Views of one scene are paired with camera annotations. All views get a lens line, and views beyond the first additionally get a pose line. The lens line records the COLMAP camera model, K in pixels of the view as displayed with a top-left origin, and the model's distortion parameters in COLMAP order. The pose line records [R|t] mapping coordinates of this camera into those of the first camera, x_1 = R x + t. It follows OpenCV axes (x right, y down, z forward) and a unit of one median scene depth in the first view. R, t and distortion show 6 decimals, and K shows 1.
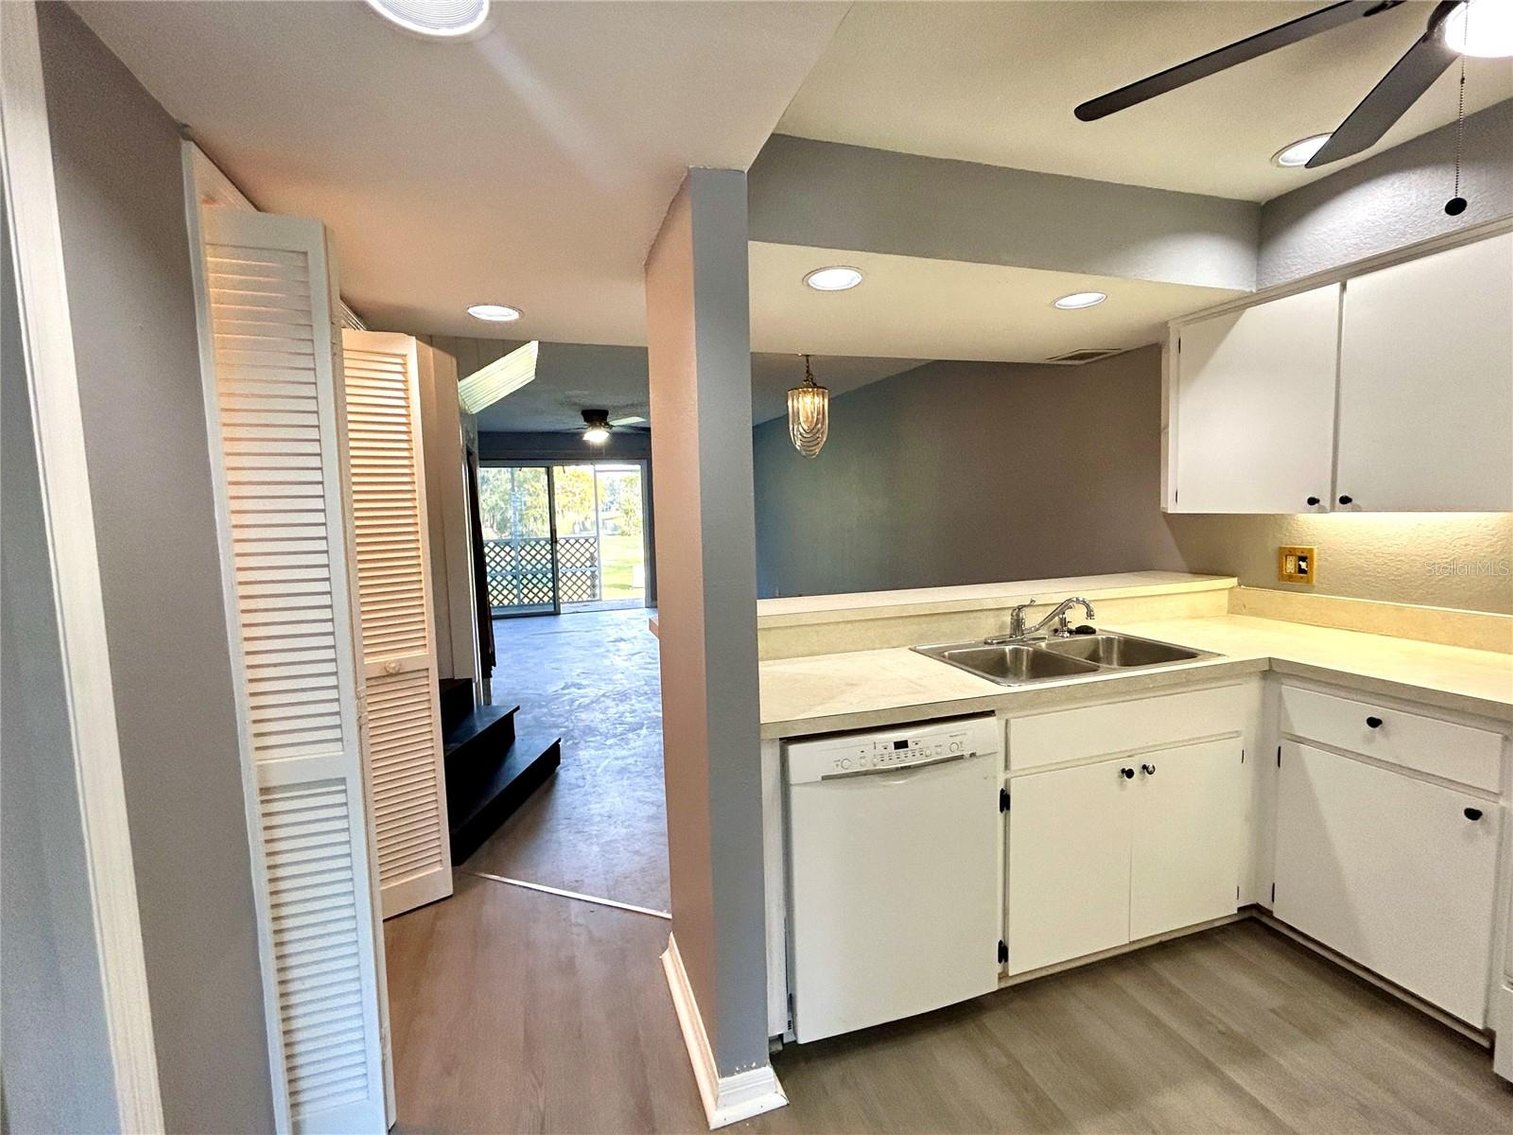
lens RADIAL K [[692.3, 0, 756.5], [0, 692.3, 567.5], [0, 0, 1]] dist [-0.000167, 0.000211]
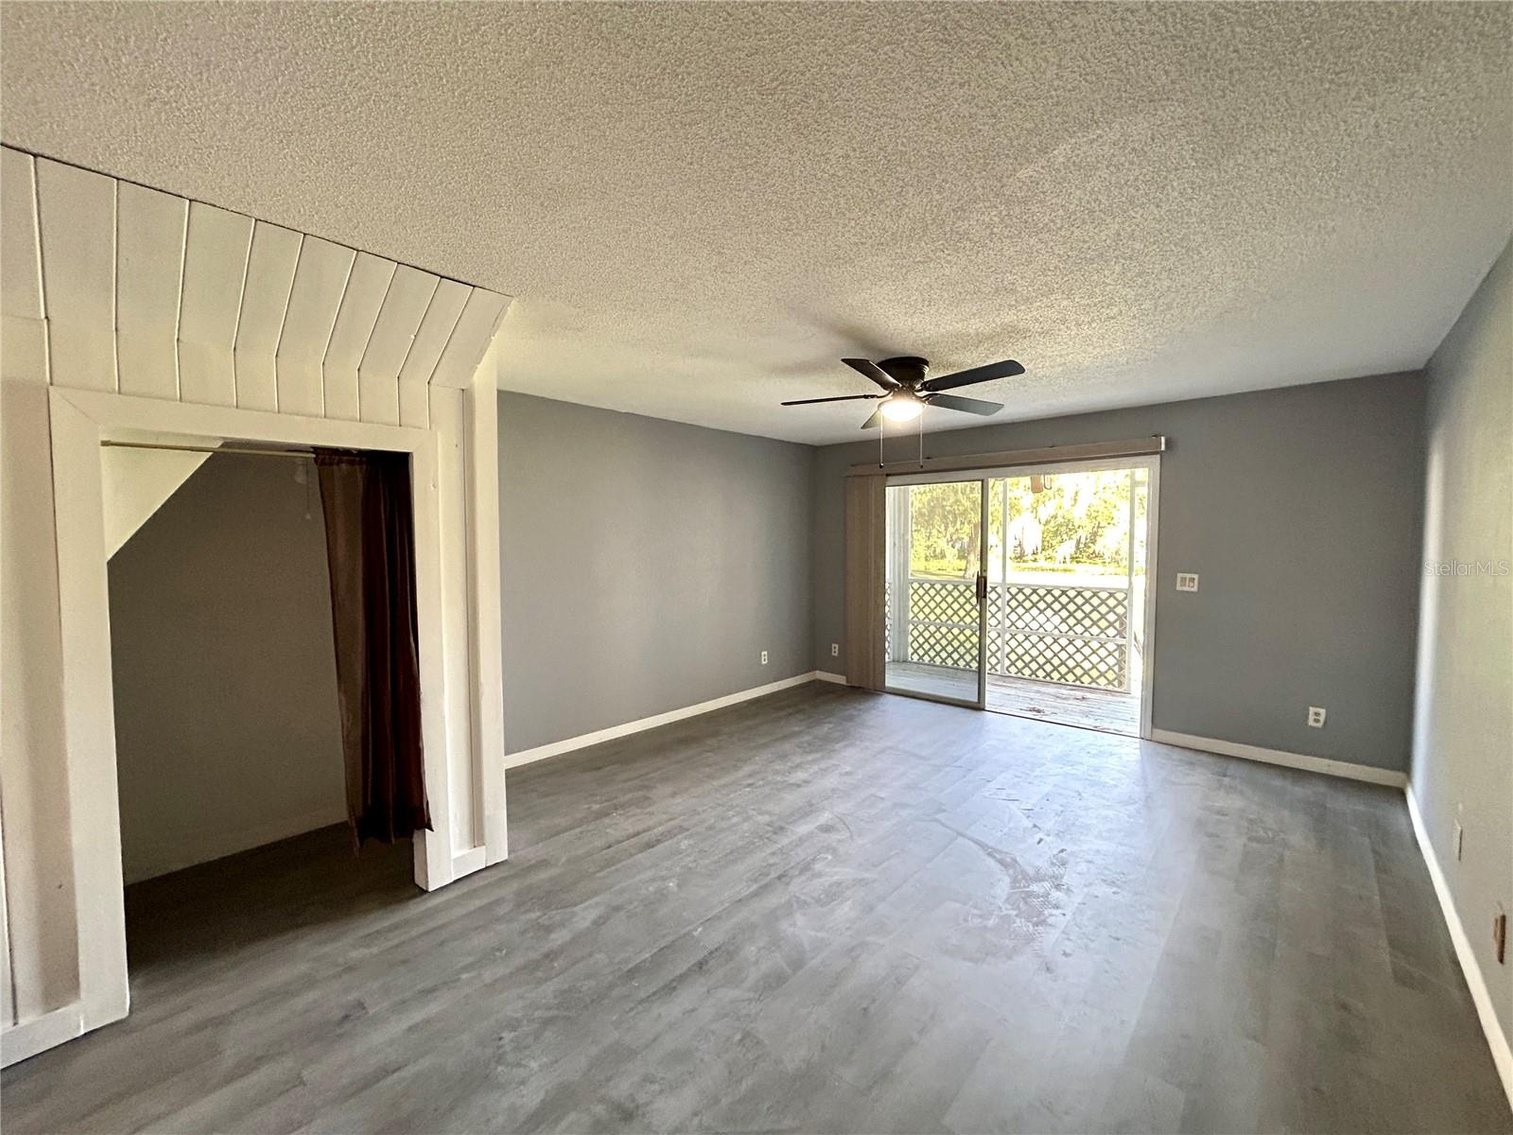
lens RADIAL K [[615.8, 0, 756.5], [0, 615.8, 567.5], [0, 0, 1]] dist [-0.001030, 0.000549]
pose [[0.495109, 0.061857, -0.866626, 0.339478], [-0.087434, 0.995946, 0.021136, -0.200447], [0.864420, 0.065308, 0.498510, 1.845571]]
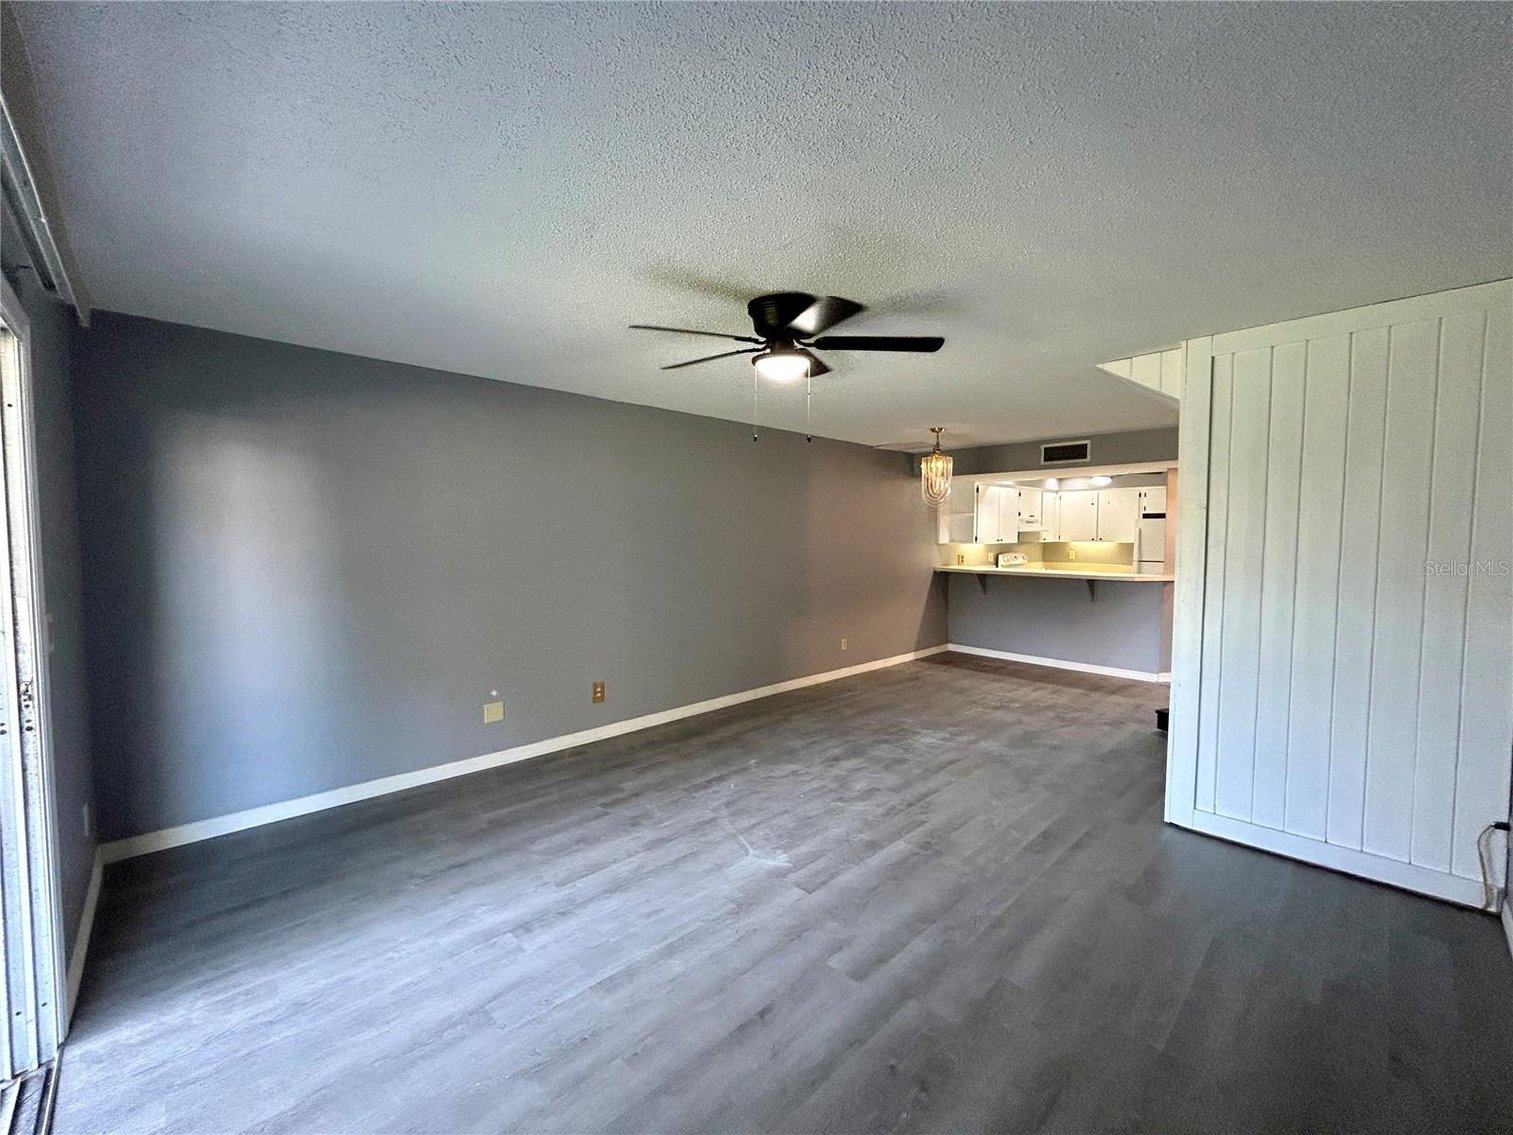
lens RADIAL K [[615.8, 0, 756.5], [0, 615.8, 567.5], [0, 0, 1]] dist [-0.001030, 0.000549]
pose [[-0.438252, -0.027441, 0.898433, -1.505144], [0.090019, 0.993169, 0.074246, -0.278163], [-0.894333, 0.113414, -0.432788, 3.217197]]
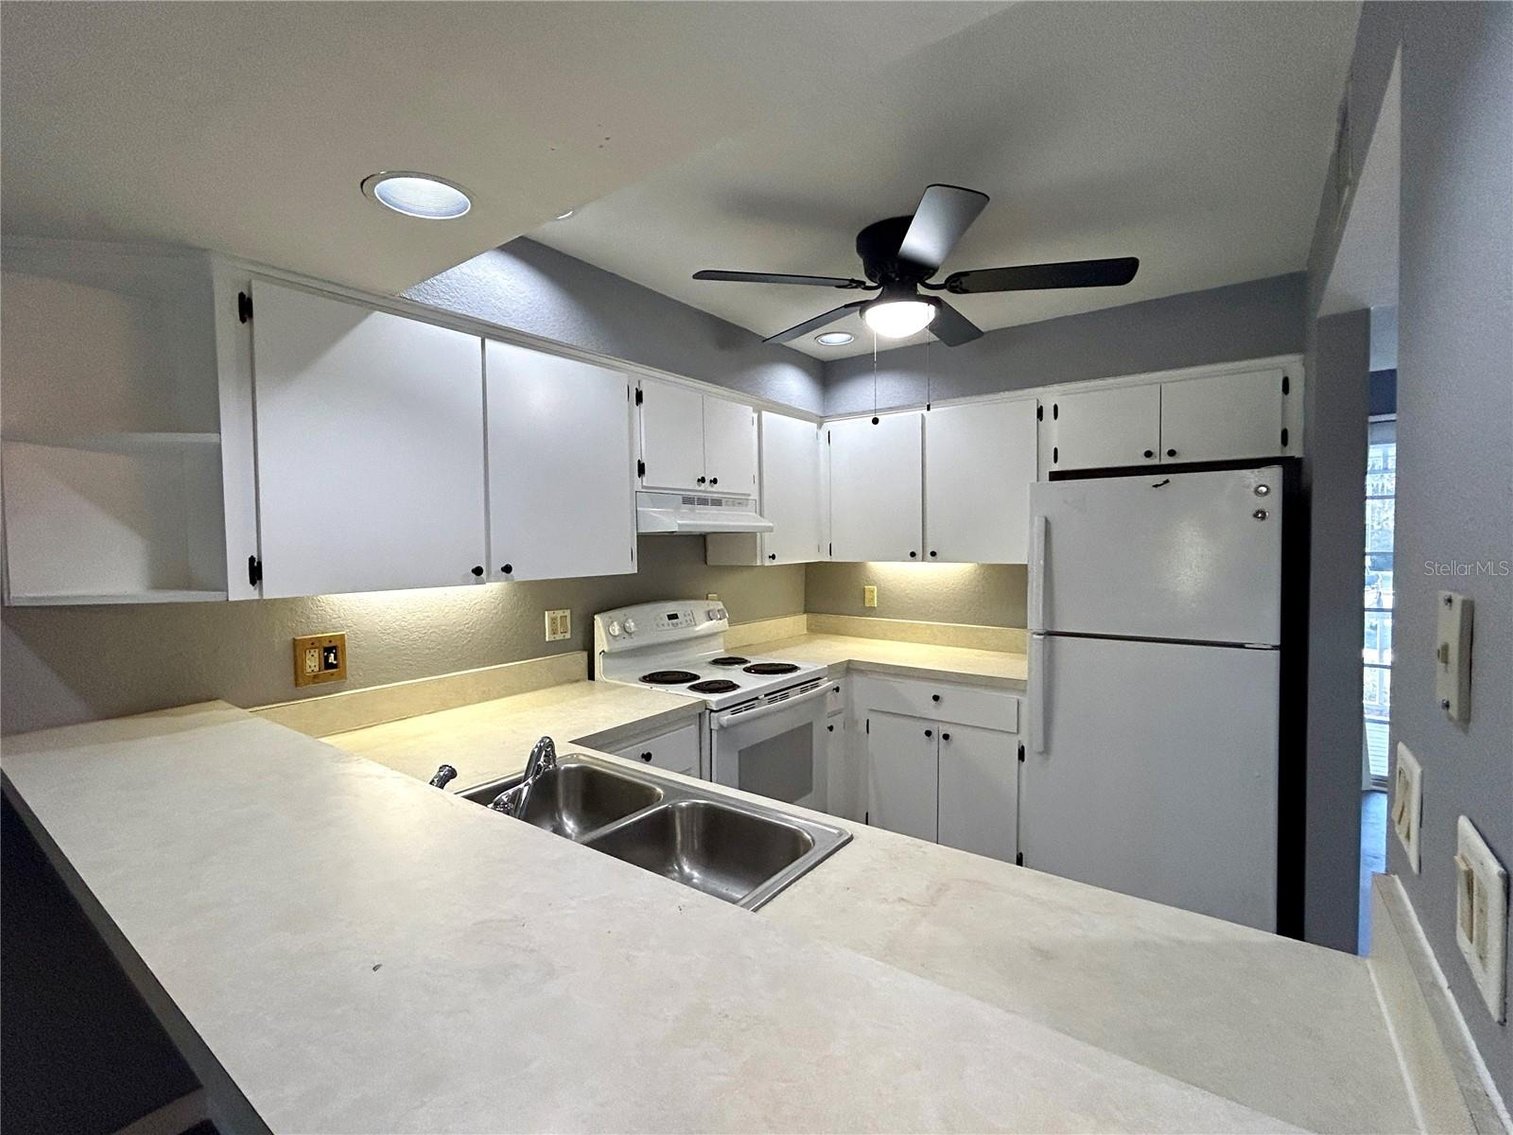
lens RADIAL K [[671.9, 0, 756.5], [0, 671.9, 567.5], [0, 0, 1]] dist [-0.000399, -0.000083]
pose [[-0.587390, -0.000135, 0.809304, -0.085534], [0.099876, 0.992344, 0.072655, -0.106453], [-0.803118, 0.123507, -0.582879, 1.012409]]
